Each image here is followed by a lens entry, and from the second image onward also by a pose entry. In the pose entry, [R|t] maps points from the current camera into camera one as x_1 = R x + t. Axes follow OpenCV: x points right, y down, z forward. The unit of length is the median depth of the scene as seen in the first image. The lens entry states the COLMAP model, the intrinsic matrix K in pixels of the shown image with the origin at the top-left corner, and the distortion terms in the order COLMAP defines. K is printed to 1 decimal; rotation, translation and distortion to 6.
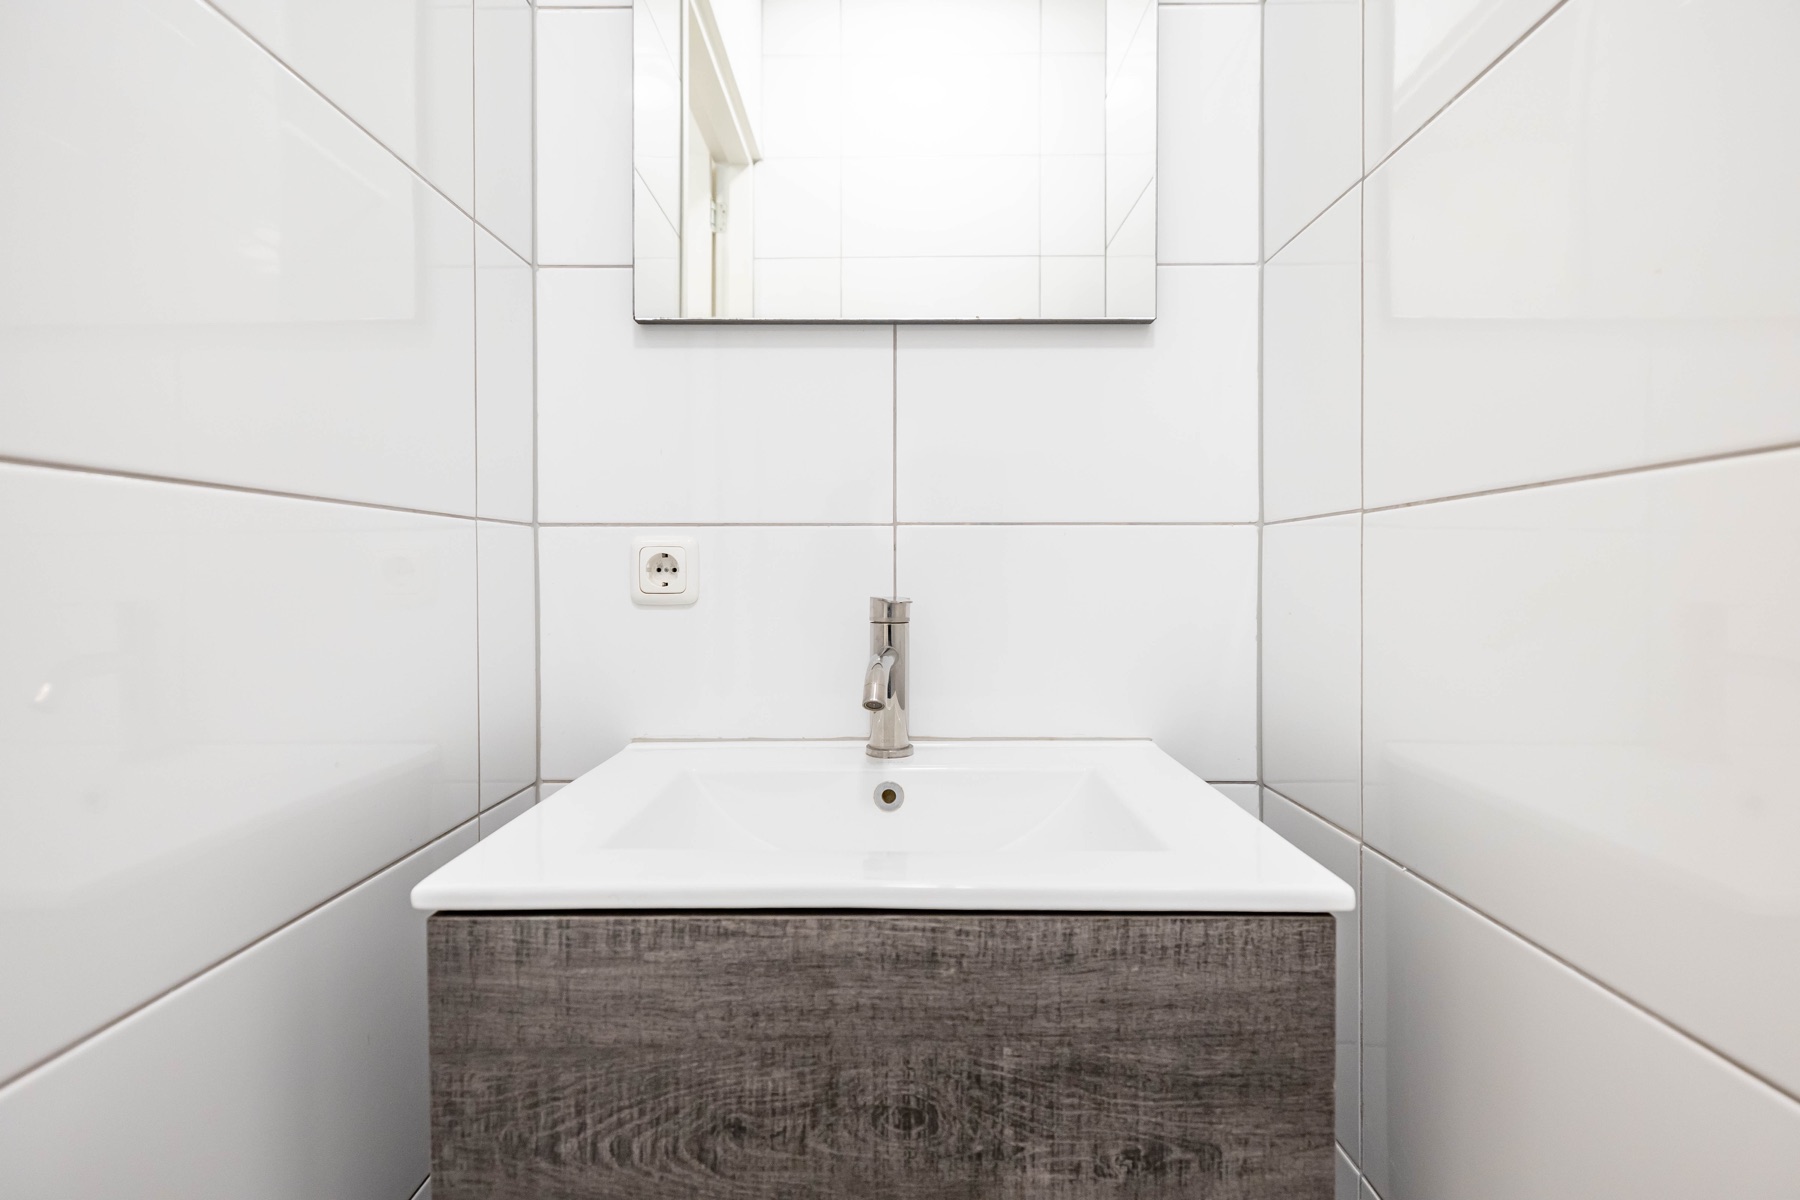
lens RADIAL K [[907.9, 0, 900.6], [0, 907.9, 582.9], [0, 0, 1]] dist [0.009887, -0.000572]
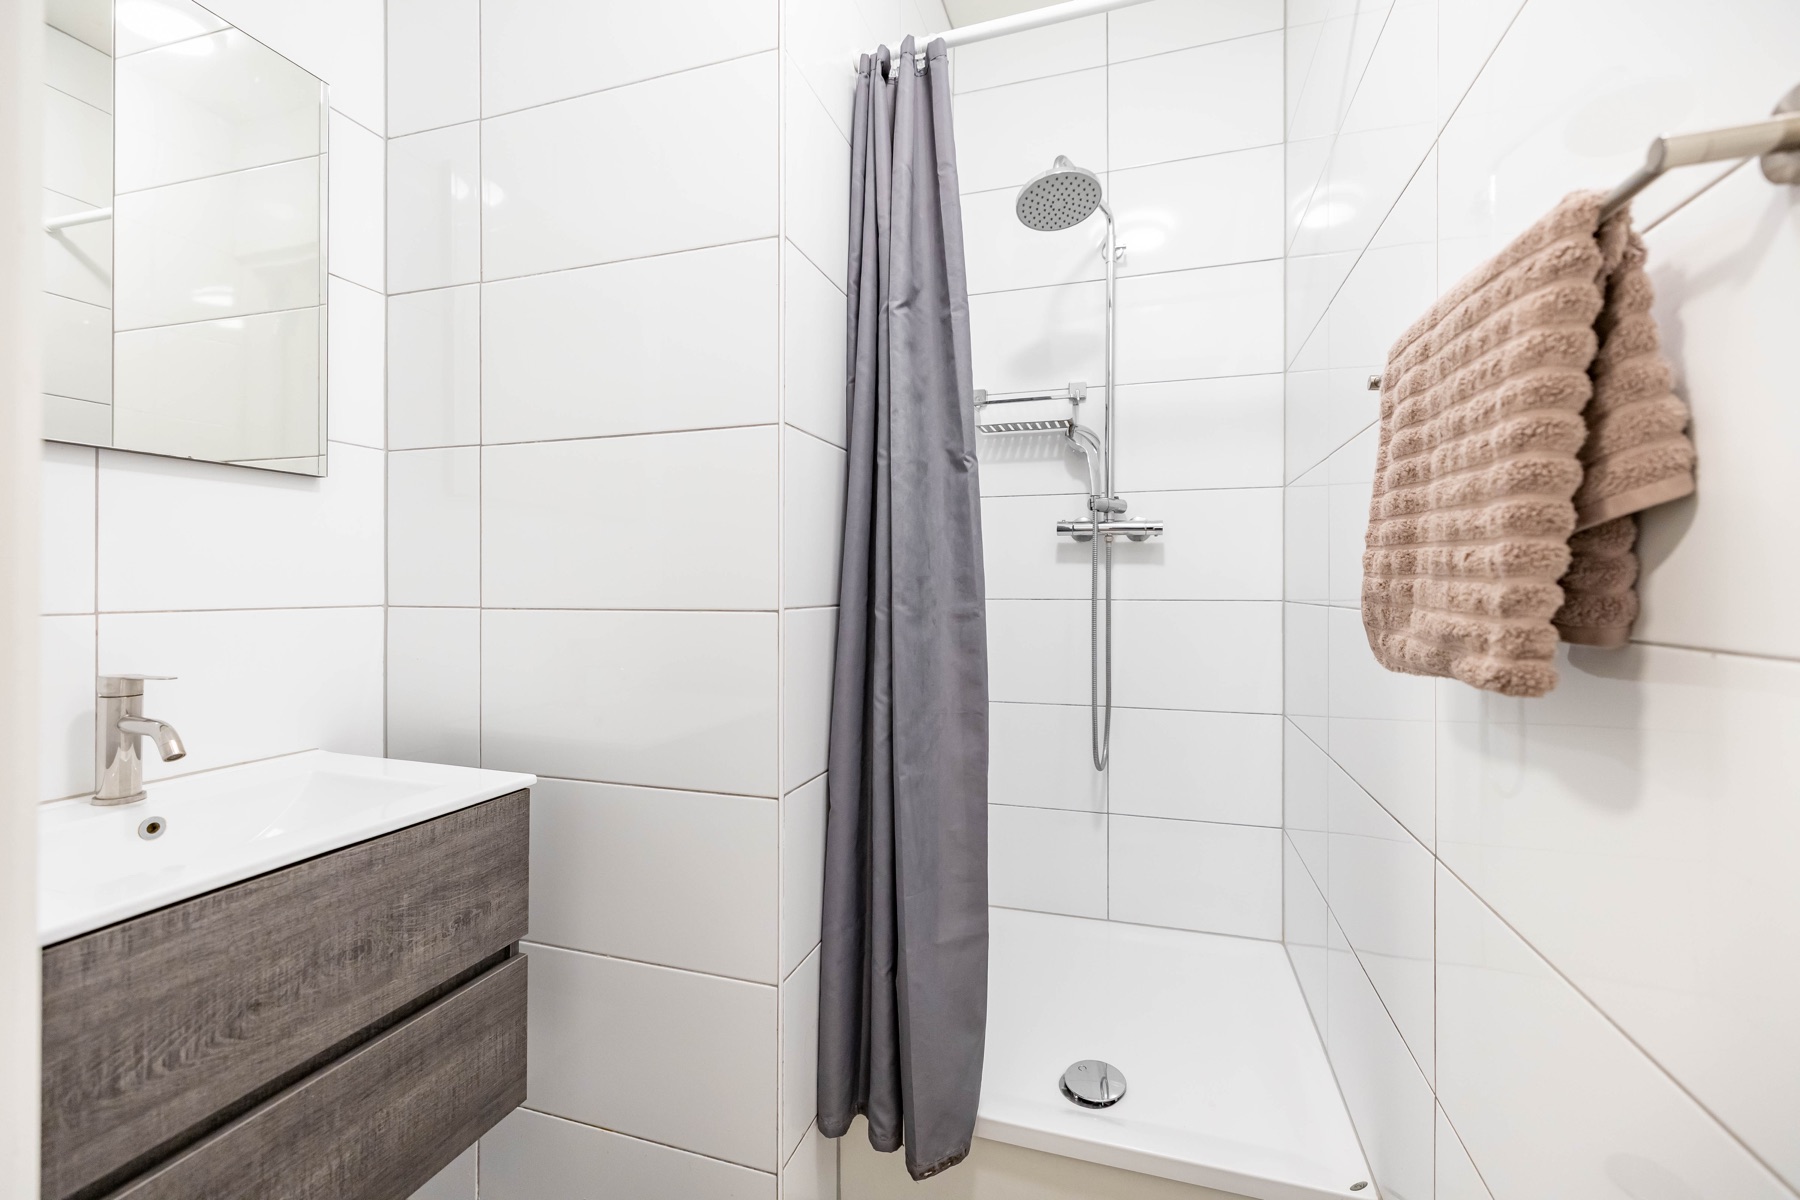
lens RADIAL K [[766.4, 0, 903.7], [0, 766.4, 589.7], [0, 0, 1]] dist [-0.004491, -0.000508]
pose [[0.293485, -0.006507, 0.955942, -1.176778], [0.005198, 0.999973, 0.005211, -0.172491], [-0.955950, 0.003440, 0.293511, -0.564223]]
